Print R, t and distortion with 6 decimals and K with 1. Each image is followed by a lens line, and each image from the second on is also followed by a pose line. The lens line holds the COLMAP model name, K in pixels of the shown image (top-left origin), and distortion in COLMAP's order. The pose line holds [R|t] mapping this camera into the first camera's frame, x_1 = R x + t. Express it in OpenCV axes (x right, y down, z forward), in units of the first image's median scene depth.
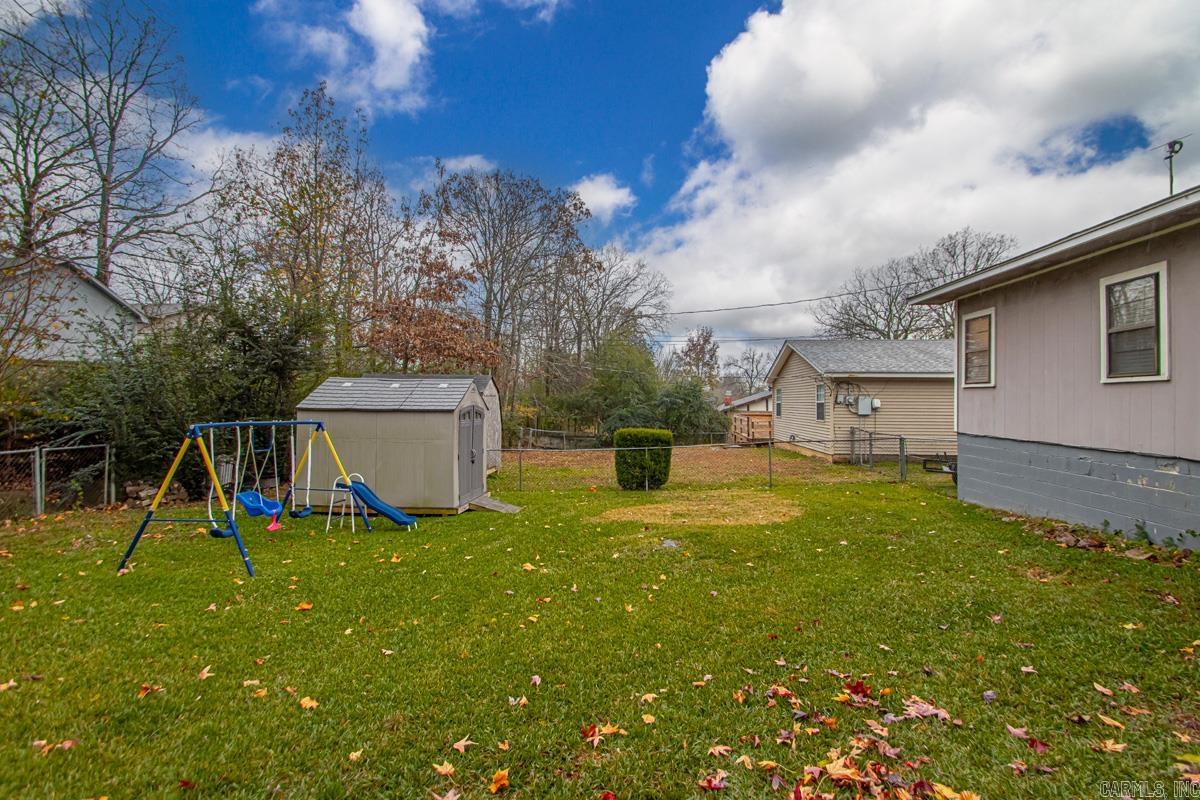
lens RADIAL K [[553.0, 0, 590.8], [0, 553.0, 405.9], [0, 0, 1]] dist [0.025493, -0.016353]
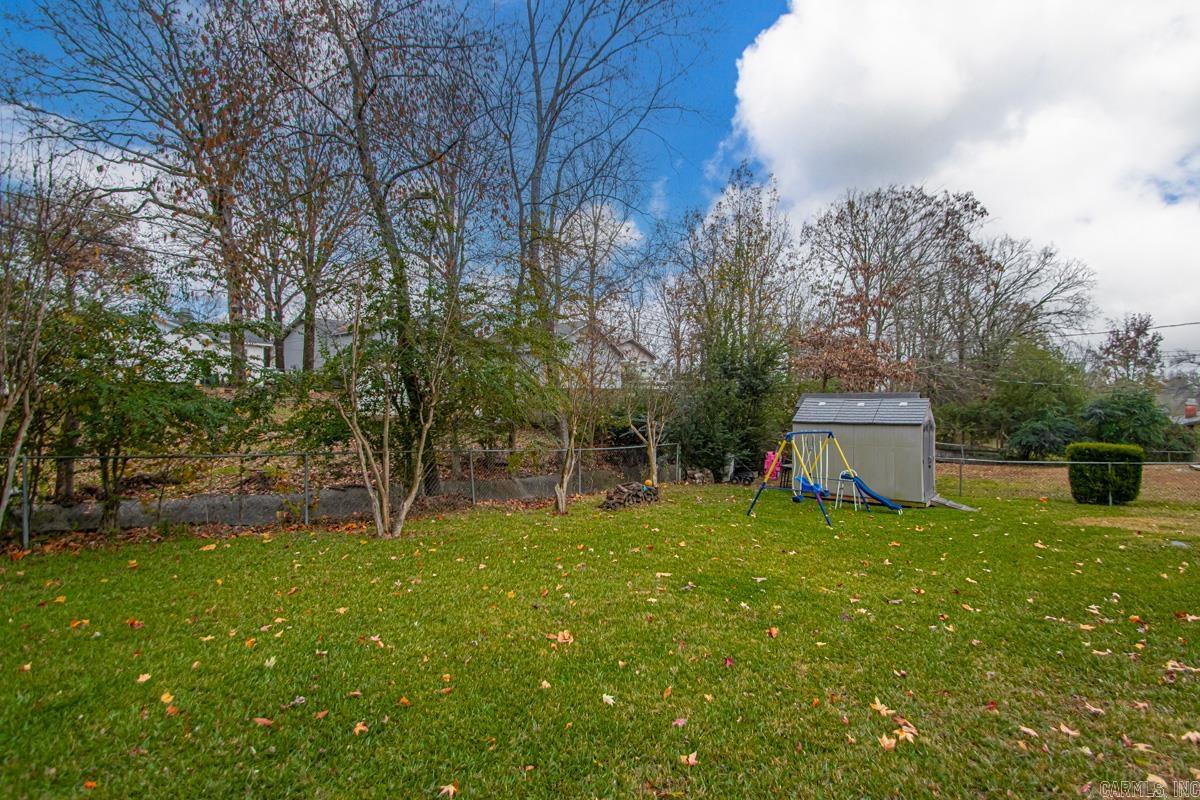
lens RADIAL K [[553.0, 0, 611.0], [0, 553.0, 407.7], [0, 0, 1]] dist [0.025493, -0.016353]
pose [[0.854773, -0.006316, -0.518963, -0.128433], [-0.001288, 0.999897, -0.014292, -0.007014], [0.519000, 0.012885, 0.854677, -0.293470]]
